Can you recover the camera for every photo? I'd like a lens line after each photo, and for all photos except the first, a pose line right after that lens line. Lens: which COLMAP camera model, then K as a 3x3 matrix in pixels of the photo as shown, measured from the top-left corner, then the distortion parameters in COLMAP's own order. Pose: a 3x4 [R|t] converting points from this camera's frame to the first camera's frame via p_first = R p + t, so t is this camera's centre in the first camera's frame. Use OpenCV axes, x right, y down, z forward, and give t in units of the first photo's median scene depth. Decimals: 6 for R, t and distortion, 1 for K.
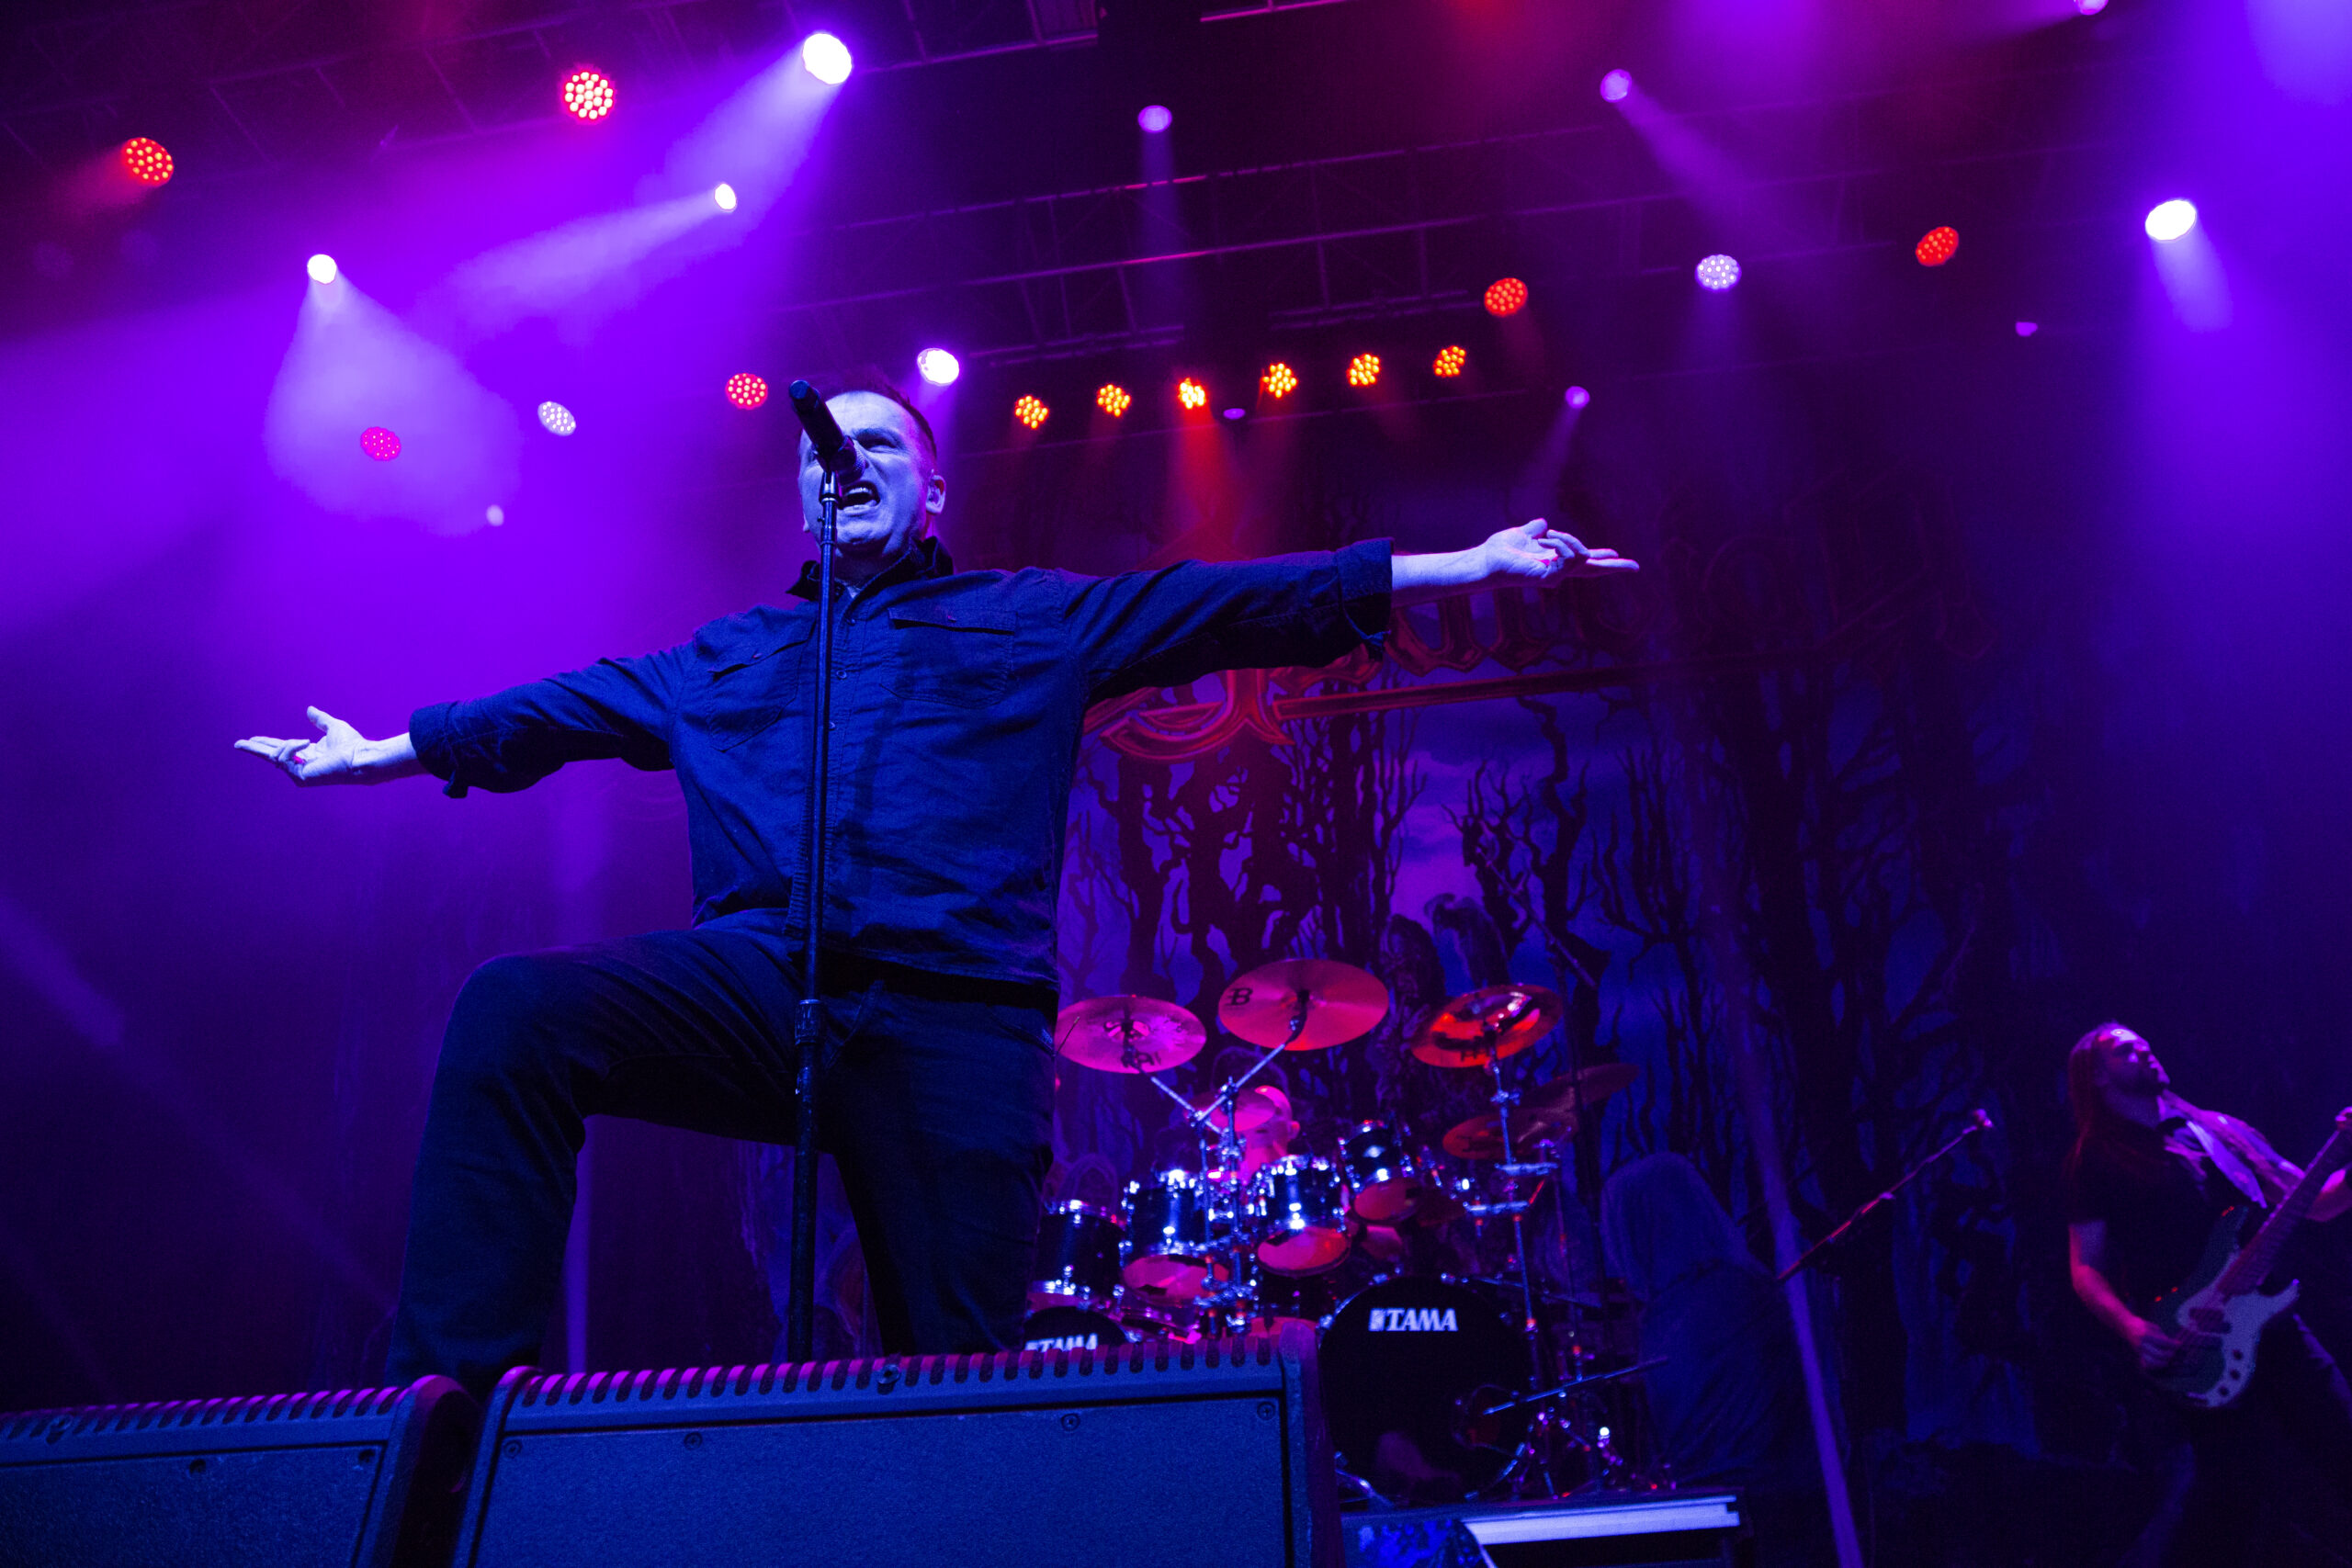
lens RADIAL K [[1992.9, 0, 1185.5], [0, 1992.9, 785.5], [0, 0, 1]] dist [-0.070454, 0.003796]
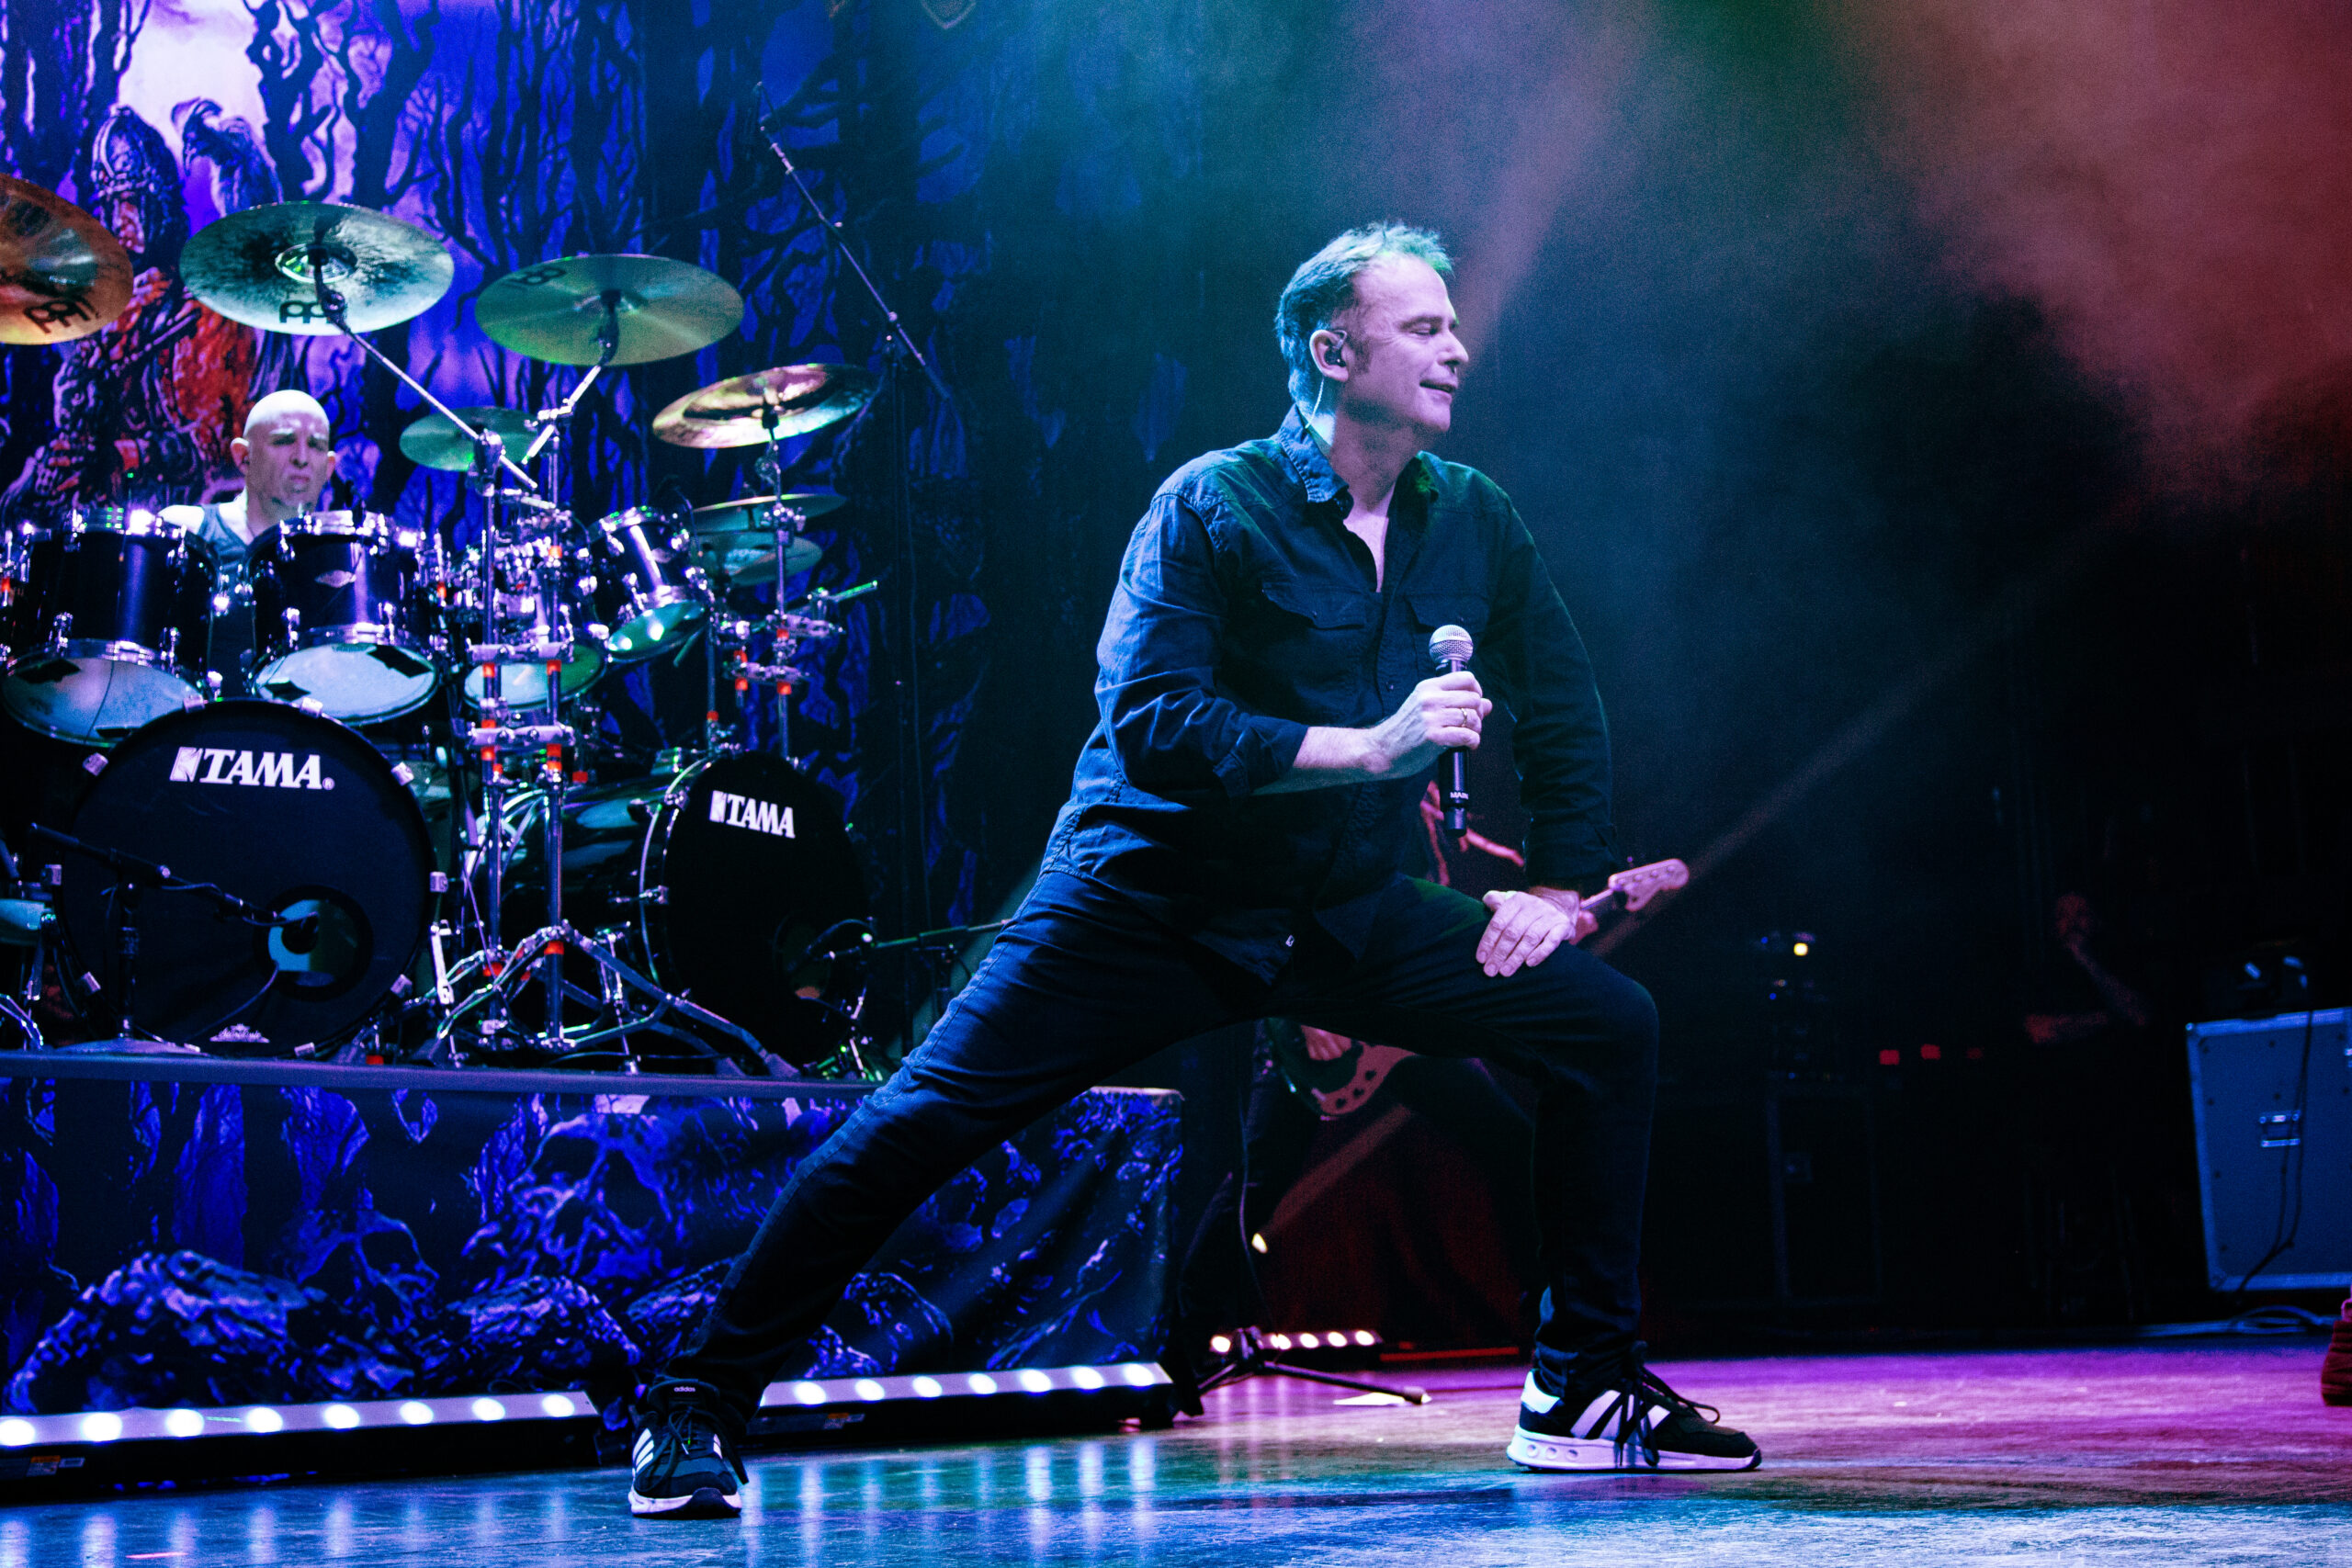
lens RADIAL K [[3022.2, 0, 1181.5], [0, 3022.2, 790.8], [0, 0, 1]] dist [0.018438, 0.000000]
pose [[0.668009, 0.161134, 0.726498, -0.313263], [-0.335771, 0.936511, 0.101024, 0.058971], [-0.664095, -0.311422, 0.679702, 0.102913]]
